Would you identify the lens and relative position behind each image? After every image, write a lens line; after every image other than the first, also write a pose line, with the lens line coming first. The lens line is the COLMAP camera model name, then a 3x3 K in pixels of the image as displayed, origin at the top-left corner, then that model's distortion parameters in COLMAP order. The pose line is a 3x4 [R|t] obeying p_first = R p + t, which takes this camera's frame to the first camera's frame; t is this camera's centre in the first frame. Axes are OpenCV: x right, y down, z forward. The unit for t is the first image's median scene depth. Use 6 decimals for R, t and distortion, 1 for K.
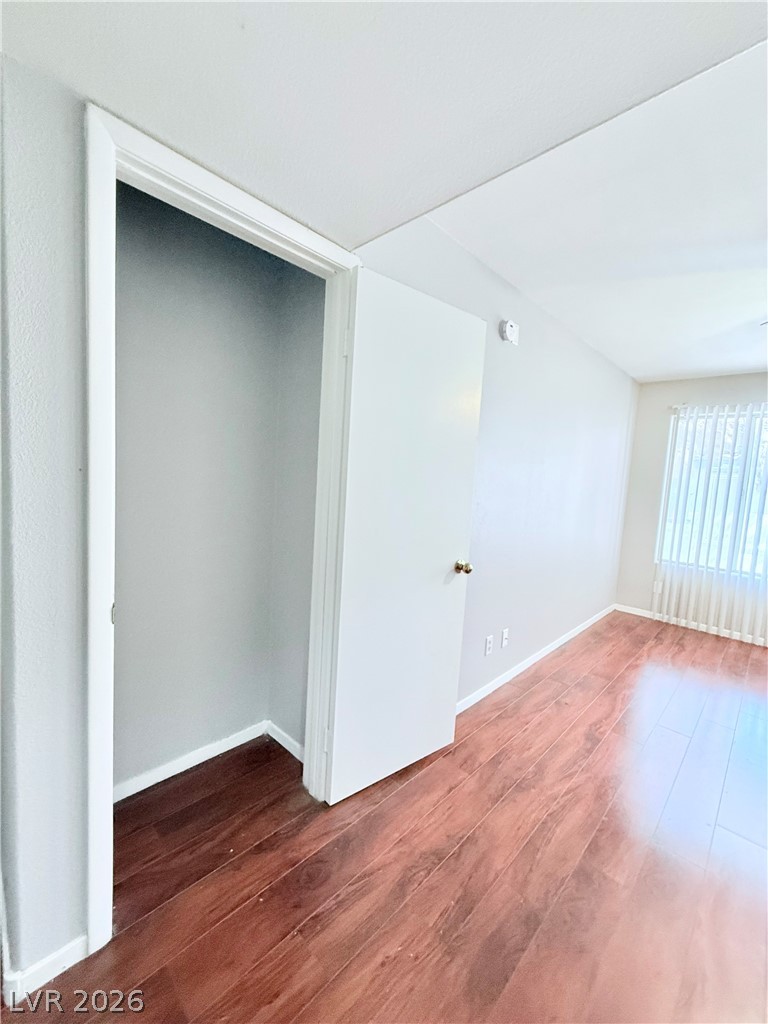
lens RADIAL K [[407.5, 0, 383.5], [0, 407.5, 512.2], [0, 0, 1]] dist [-0.000009, 0.000002]
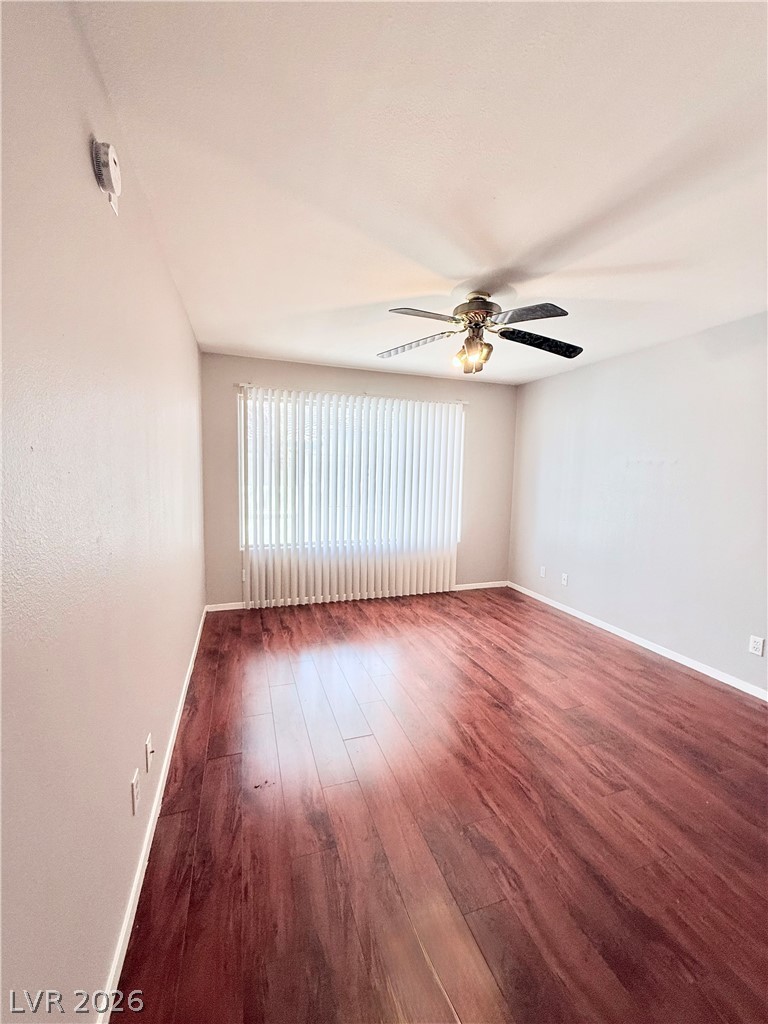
lens RADIAL K [[407.5, 0, 384.2], [0, 407.5, 508.5], [0, 0, 1]] dist [-0.000009, 0.000002]
pose [[0.442802, -0.125917, 0.887734, -0.015574], [0.083647, 0.991573, 0.098923, -0.043002], [-0.892709, 0.030452, 0.449603, 0.308933]]
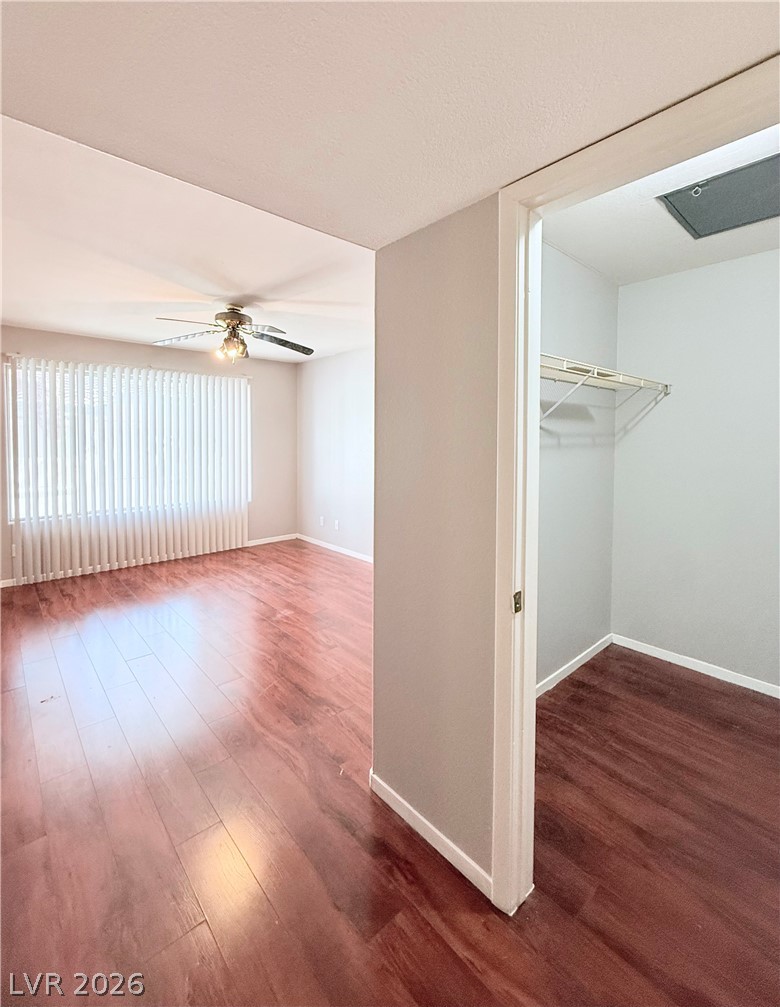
lens RADIAL K [[435.1, 0, 365.8], [0, 435.1, 453.7], [0, 0, 1]] dist [-0.001681, 0.000839]
pose [[0.083652, -0.089149, 0.992499, -0.239149], [0.090422, 0.992560, 0.081534, -0.044065], [-0.992384, 0.082923, 0.091090, 0.128078]]
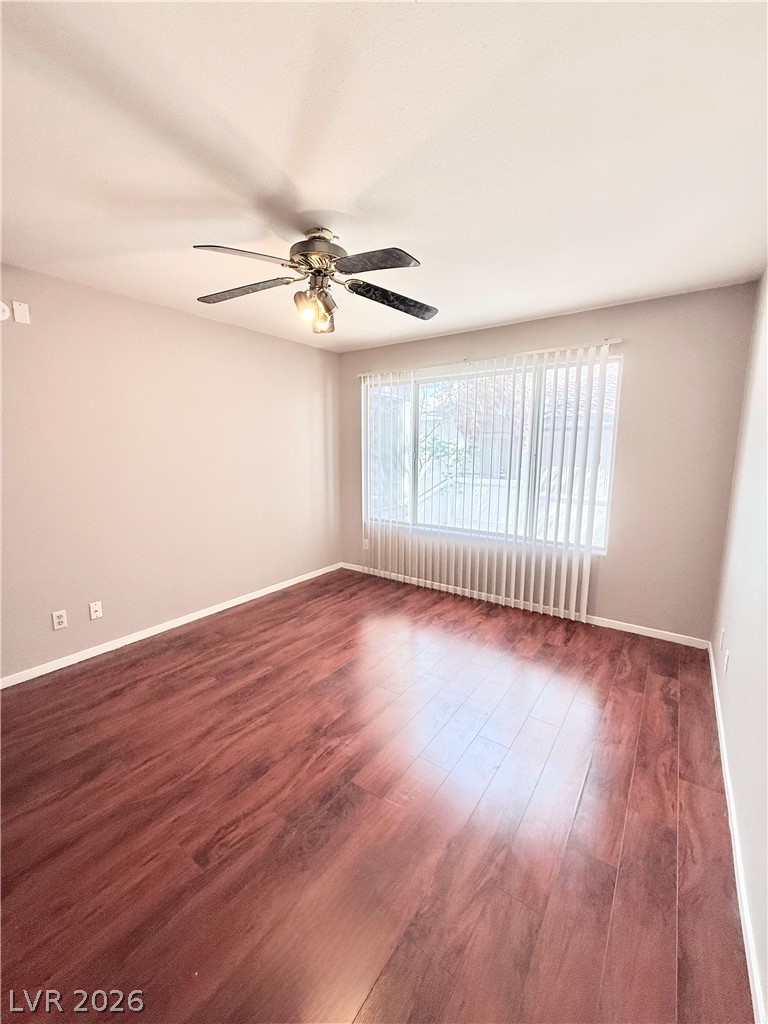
lens RADIAL K [[407.5, 0, 383.6], [0, 407.5, 510.7], [0, 0, 1]] dist [-0.000009, 0.000002]
pose [[0.985896, -0.078233, 0.147948, 0.632946], [0.067821, 0.994937, 0.074165, 0.018970], [-0.153001, -0.063085, 0.986210, -0.091733]]
